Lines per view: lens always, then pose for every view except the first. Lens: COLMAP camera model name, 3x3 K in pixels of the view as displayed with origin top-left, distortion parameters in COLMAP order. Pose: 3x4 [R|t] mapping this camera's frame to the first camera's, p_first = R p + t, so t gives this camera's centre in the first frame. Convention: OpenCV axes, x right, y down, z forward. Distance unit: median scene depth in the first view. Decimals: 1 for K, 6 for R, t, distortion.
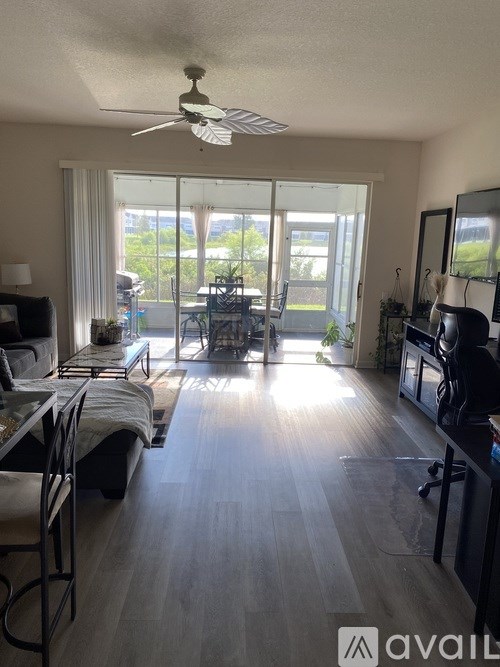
lens RADIAL K [[501.0, 0, 248.9], [0, 501.0, 330.9], [0, 0, 1]] dist [0.140830, -0.269617]
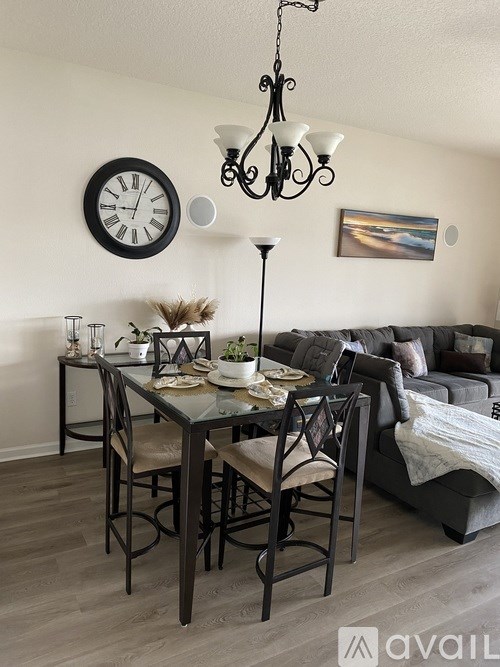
lens RADIAL K [[501.0, 0, 248.9], [0, 501.0, 330.9], [0, 0, 1]] dist [0.140830, -0.269617]
pose [[0.473838, 0.130154, -0.870940, 0.165513], [-0.205245, 0.978102, 0.034504, -0.002034], [0.856360, 0.162407, 0.490176, 0.073147]]
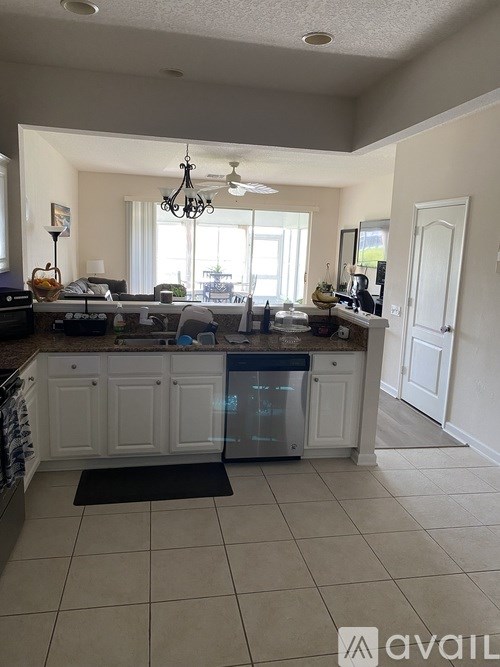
lens RADIAL K [[509.1, 0, 241.1], [0, 509.1, 324.4], [0, 0, 1]] dist [0.074540, -0.089945]
pose [[0.989735, -0.017485, 0.141844, -0.225141], [0.021045, 0.999499, -0.023636, 0.108973], [-0.141359, 0.026378, 0.989607, -0.601125]]
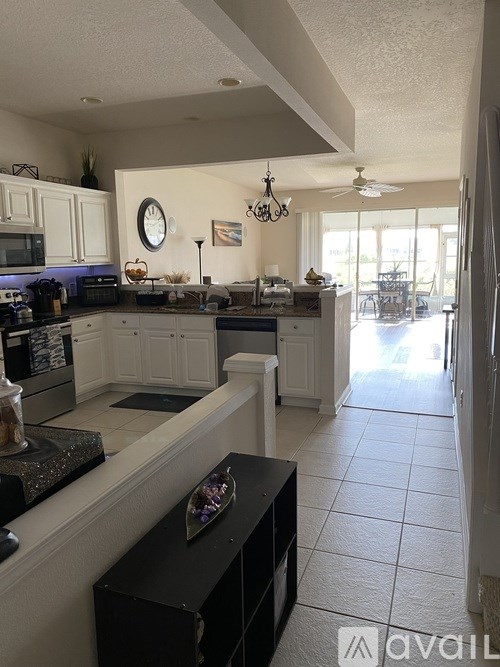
lens RADIAL K [[501.0, 0, 248.9], [0, 501.0, 330.9], [0, 0, 1]] dist [0.140830, -0.269617]
pose [[0.922188, 0.009859, -0.386616, 0.186413], [-0.025584, 0.999040, -0.035549, 0.175987], [0.385895, 0.042675, 0.921555, -0.723653]]
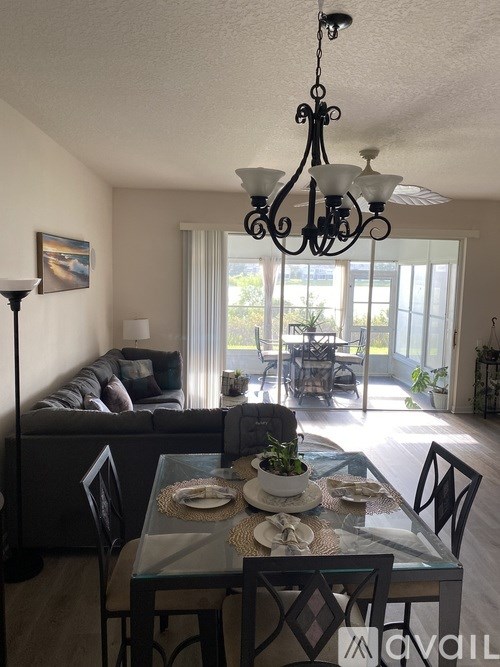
lens RADIAL K [[501.0, 0, 248.9], [0, 501.0, 330.9], [0, 0, 1]] dist [0.140830, -0.269617]
pose [[0.999526, -0.014572, 0.027124, -0.239356], [0.016573, 0.997041, -0.075064, -0.024033], [-0.025950, 0.075477, 0.996810, -0.042401]]
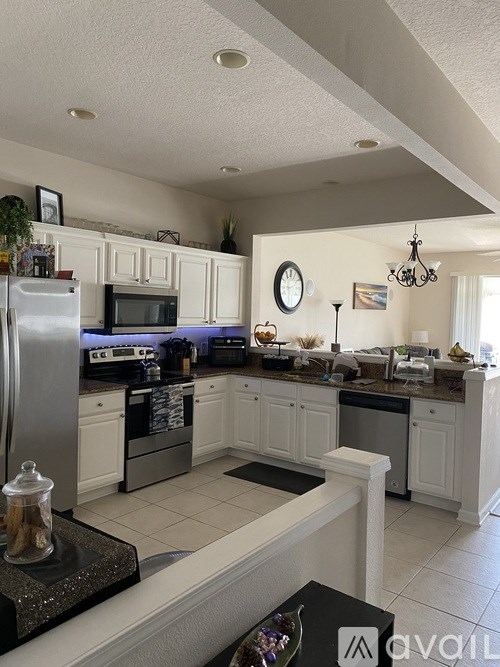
lens RADIAL K [[501.0, 0, 248.9], [0, 501.0, 330.9], [0, 0, 1]] dist [0.140830, -0.269617]
pose [[0.770694, 0.011214, -0.637107, 0.191518], [-0.118701, 0.984870, -0.126255, 0.151326], [0.626052, 0.172929, 0.760365, -0.662551]]
